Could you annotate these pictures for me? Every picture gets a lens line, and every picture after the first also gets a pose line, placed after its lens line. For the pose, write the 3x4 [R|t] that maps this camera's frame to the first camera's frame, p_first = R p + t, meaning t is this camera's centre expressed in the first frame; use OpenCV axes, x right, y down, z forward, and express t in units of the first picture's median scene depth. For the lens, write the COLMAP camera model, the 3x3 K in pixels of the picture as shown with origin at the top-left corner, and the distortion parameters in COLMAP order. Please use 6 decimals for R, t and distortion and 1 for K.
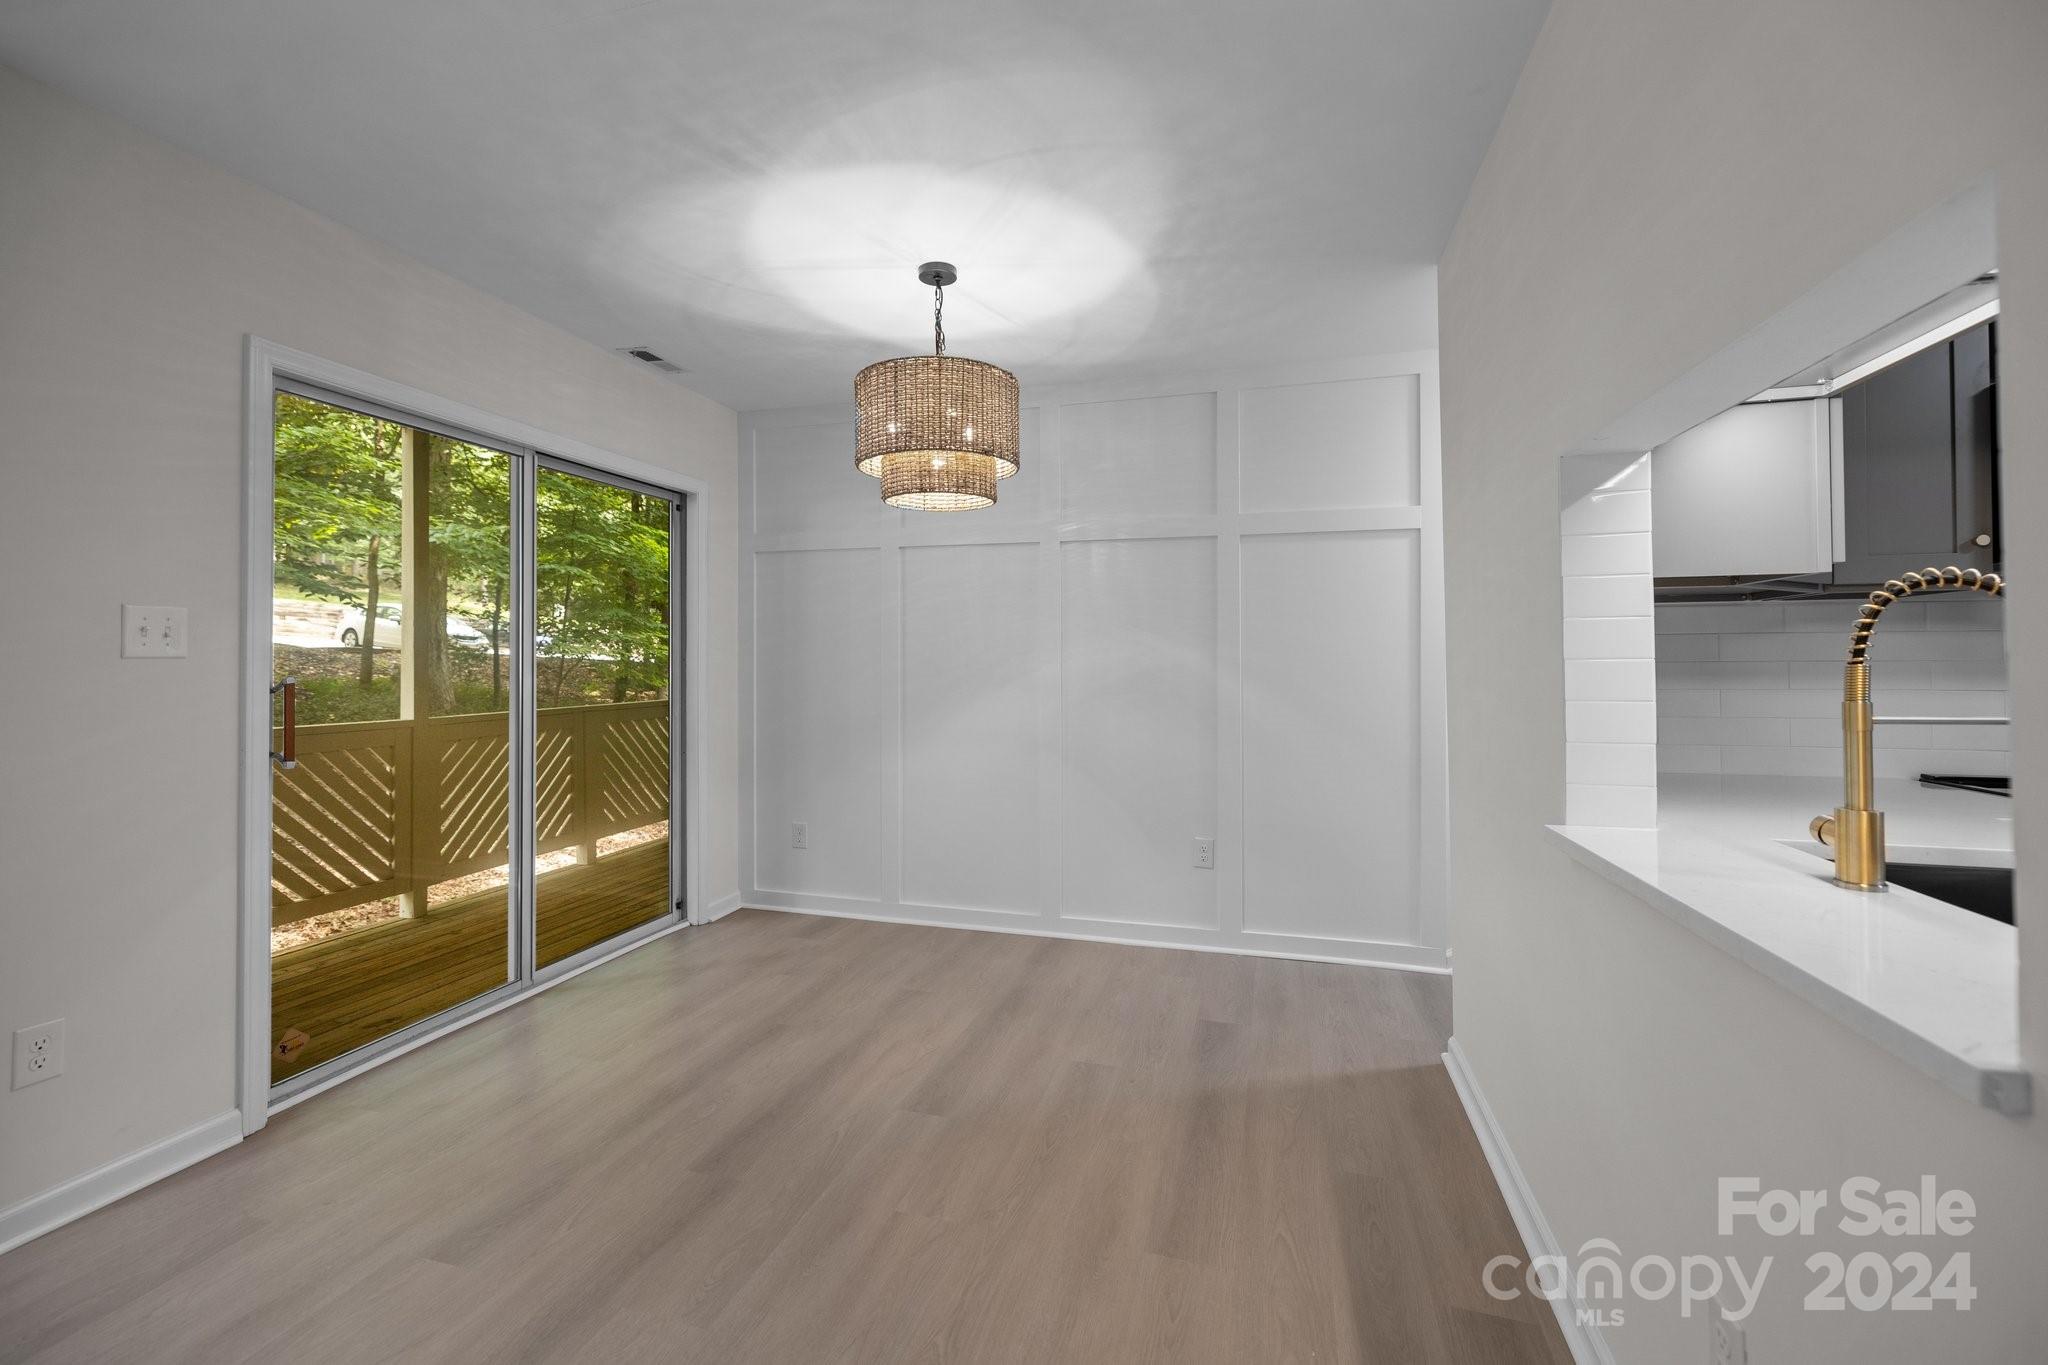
lens RADIAL K [[870.2, 0, 1023.8], [0, 870.2, 656.7], [0, 0, 1]] dist [-0.000194, -0.000049]
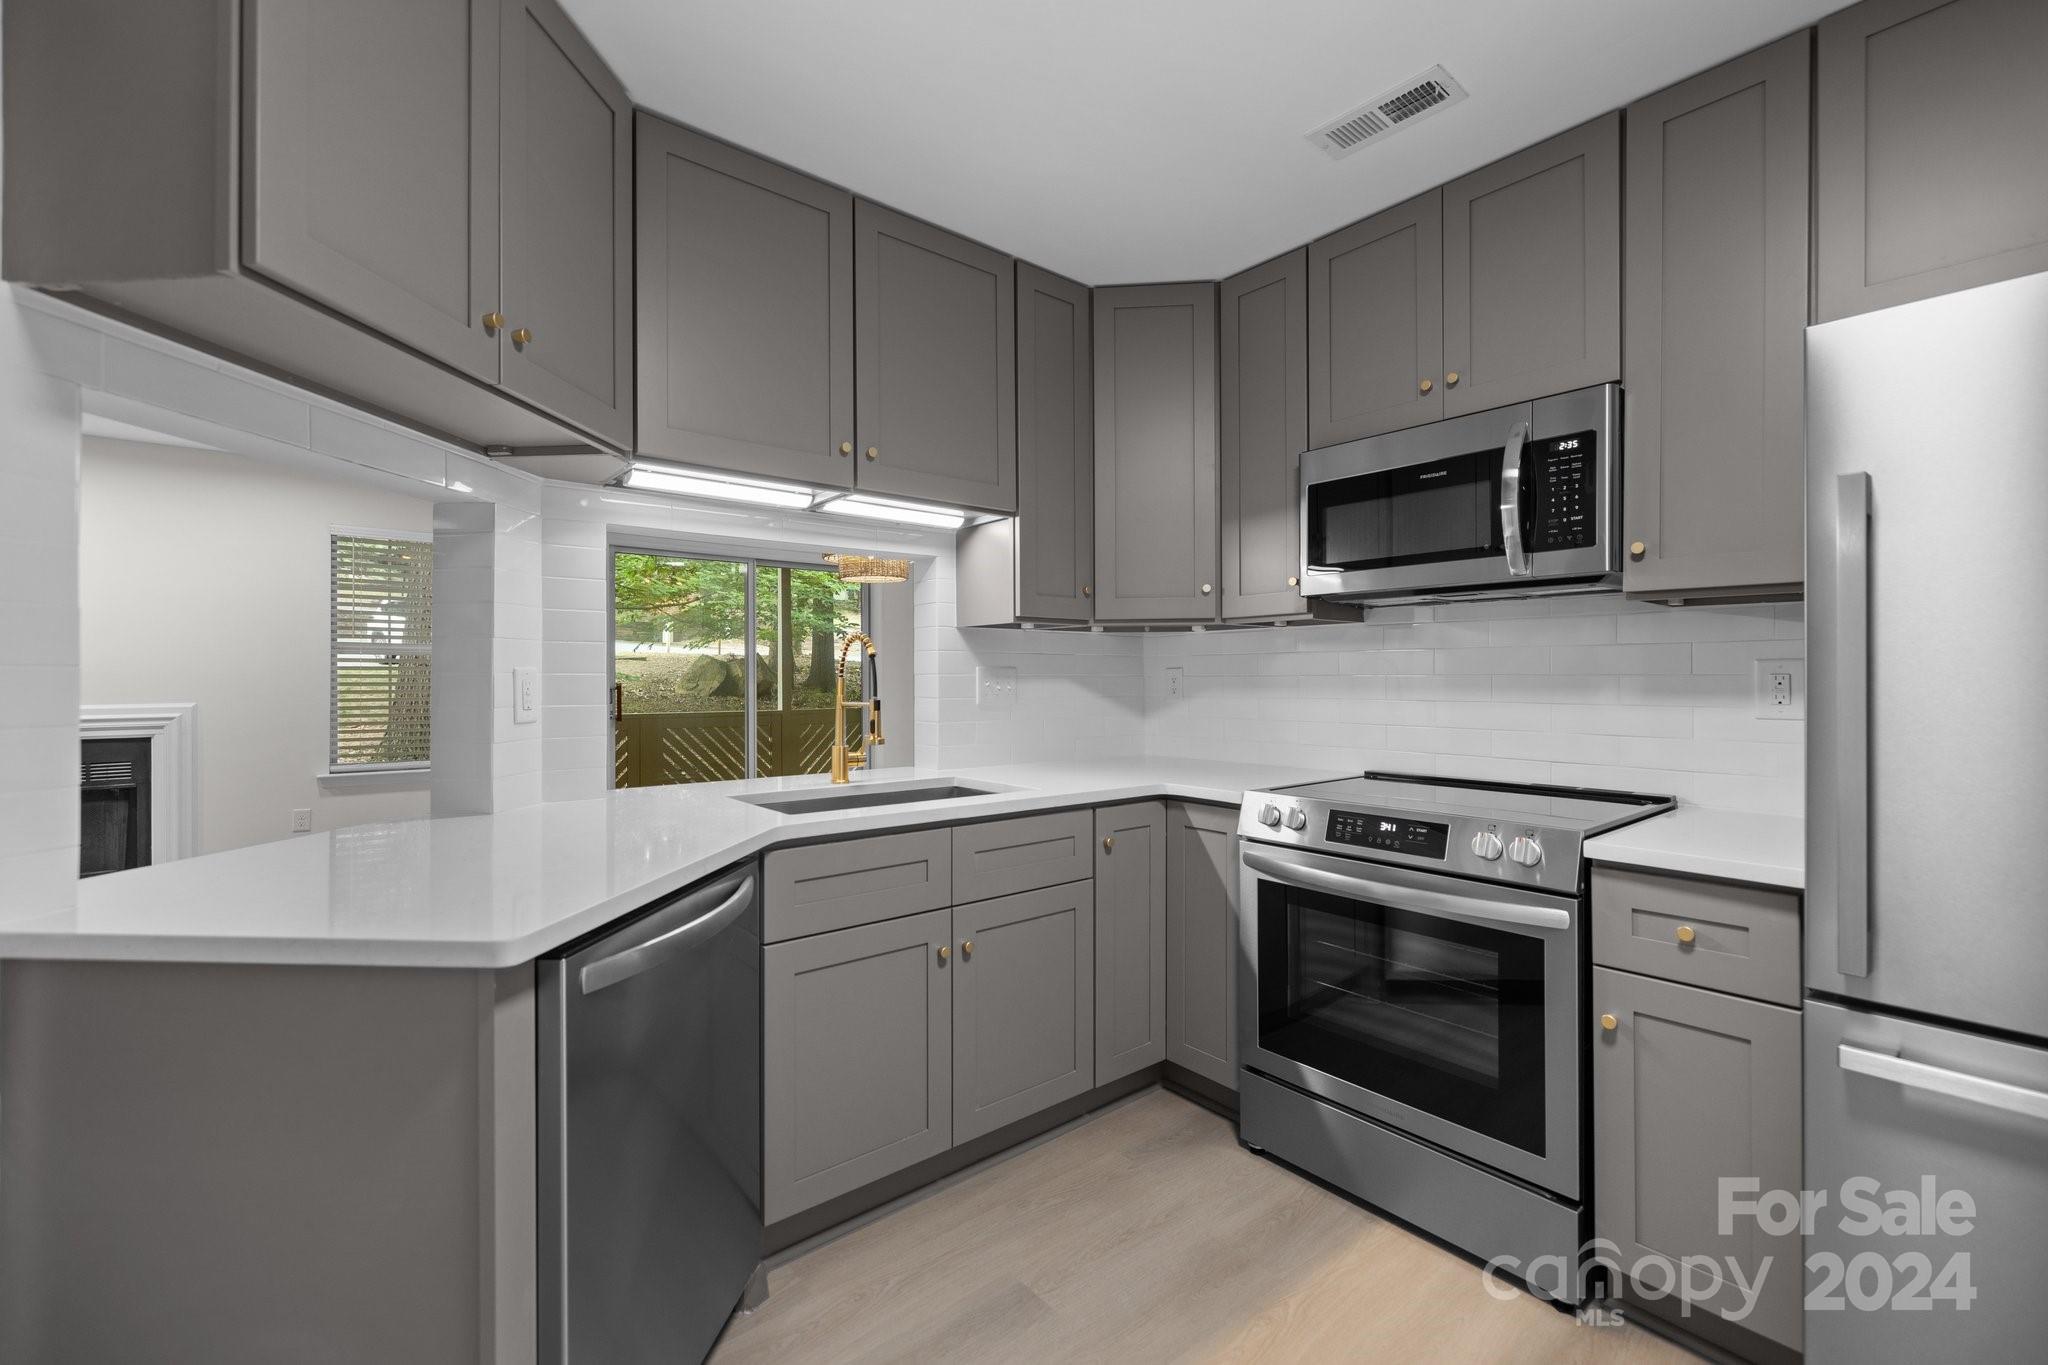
lens RADIAL K [[863.8, 0, 1021.1], [0, 863.8, 673.3], [0, 0, 1]] dist [-0.000447, -0.000116]
pose [[0.826563, -0.002867, -0.562838, 0.894046], [0.004899, 0.999986, 0.002101, -0.001625], [0.562824, -0.004494, 0.826565, -0.173108]]
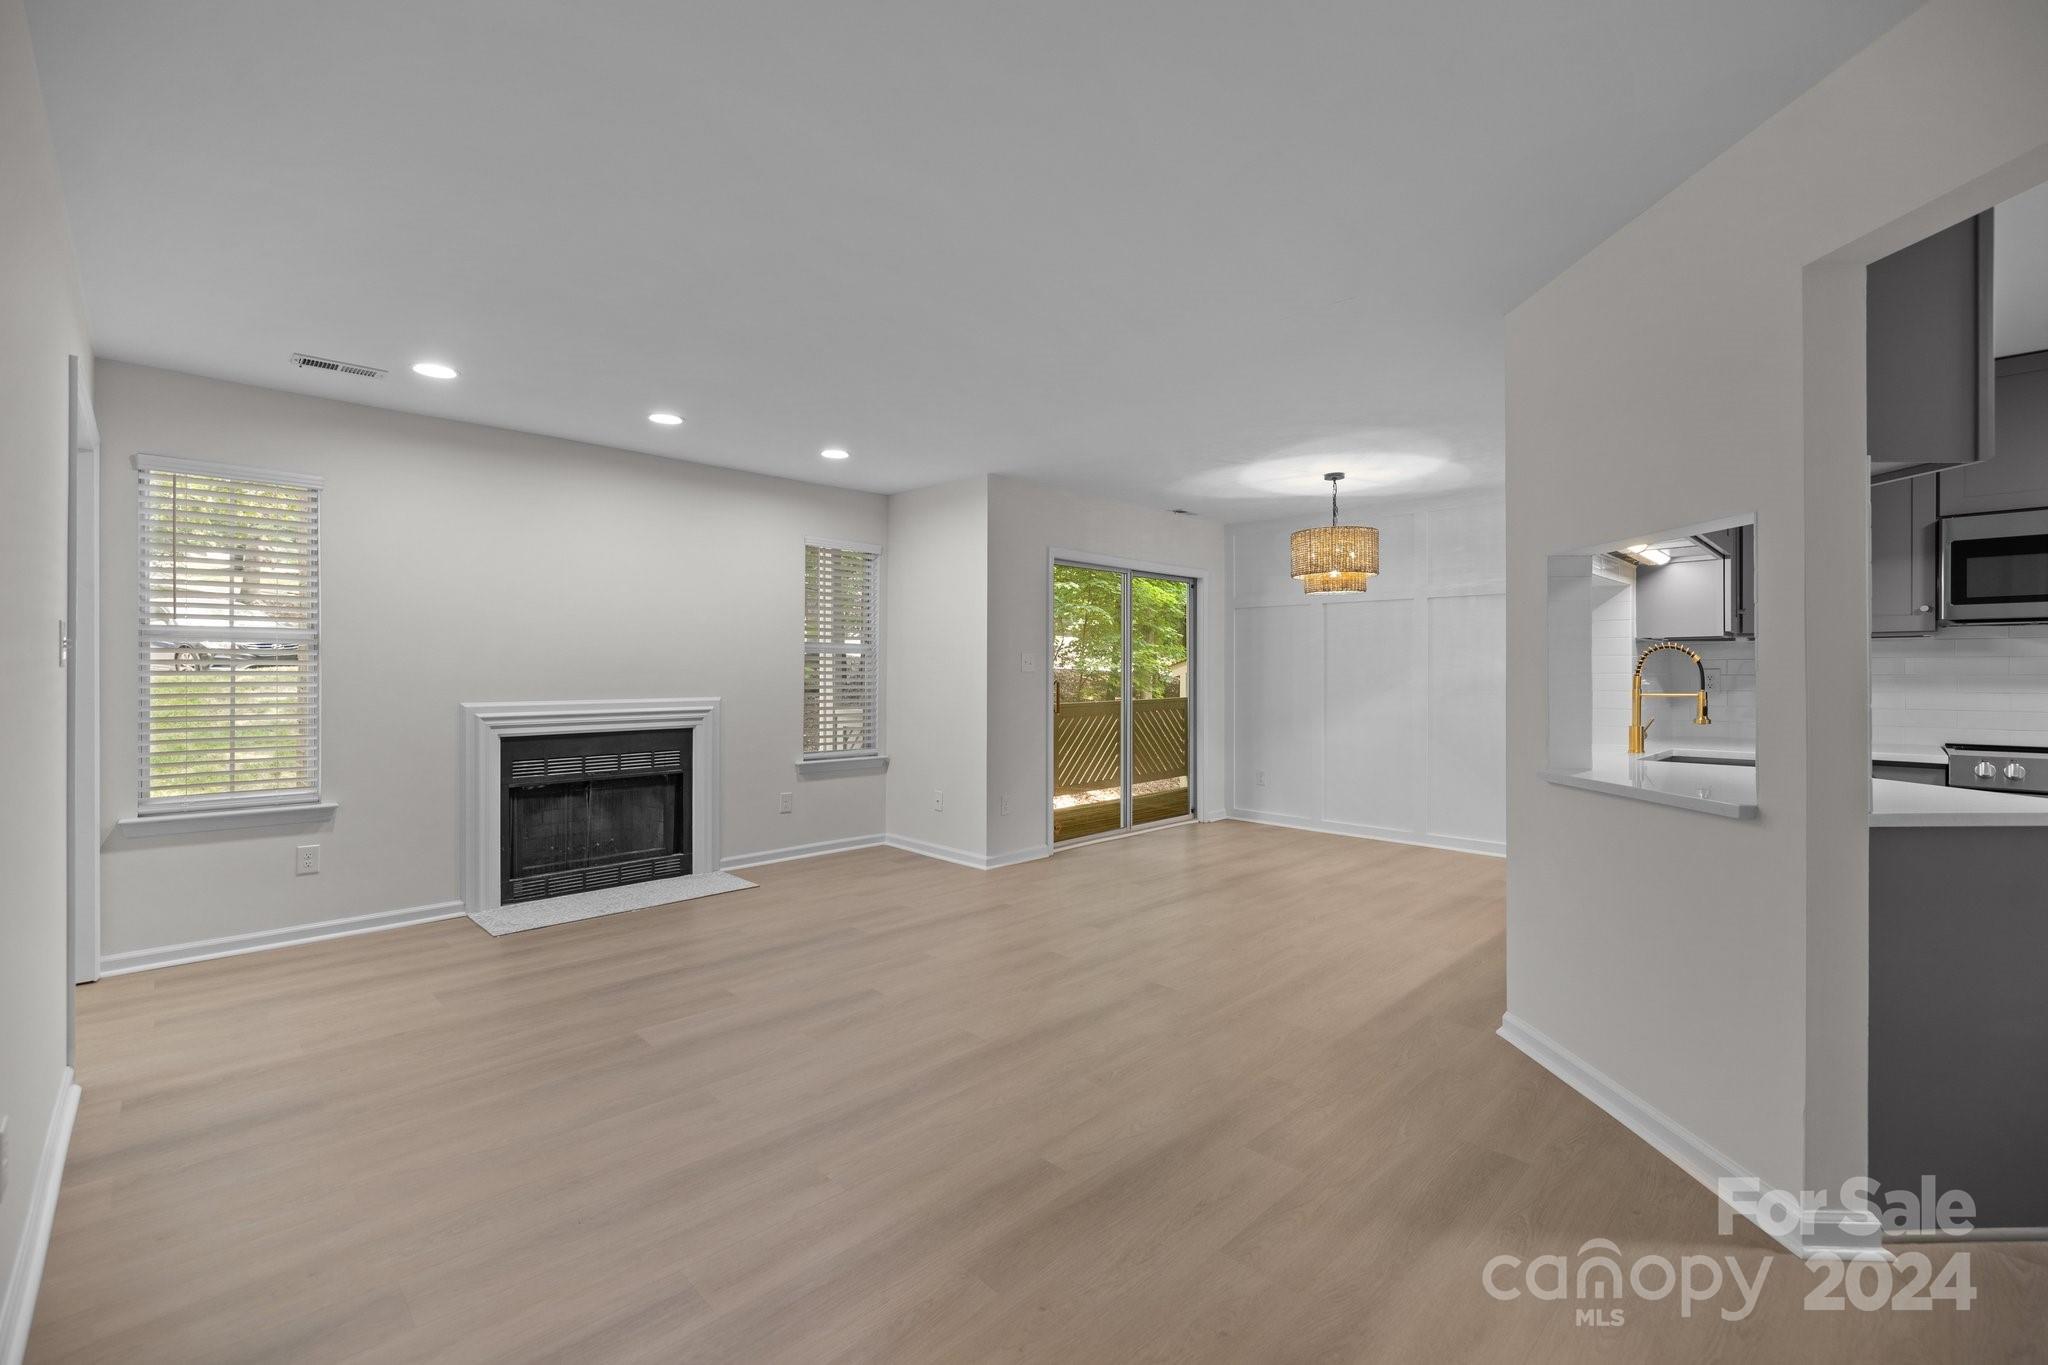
lens RADIAL K [[875.2, 0, 1022.0], [0, 875.2, 674.1], [0, 0, 1]] dist [-0.001187, -0.000258]
pose [[0.873454, 0.002125, -0.486903, 0.209407], [0.002043, 0.999966, 0.008030, -0.009776], [0.486903, -0.008008, 0.873419, -0.906344]]
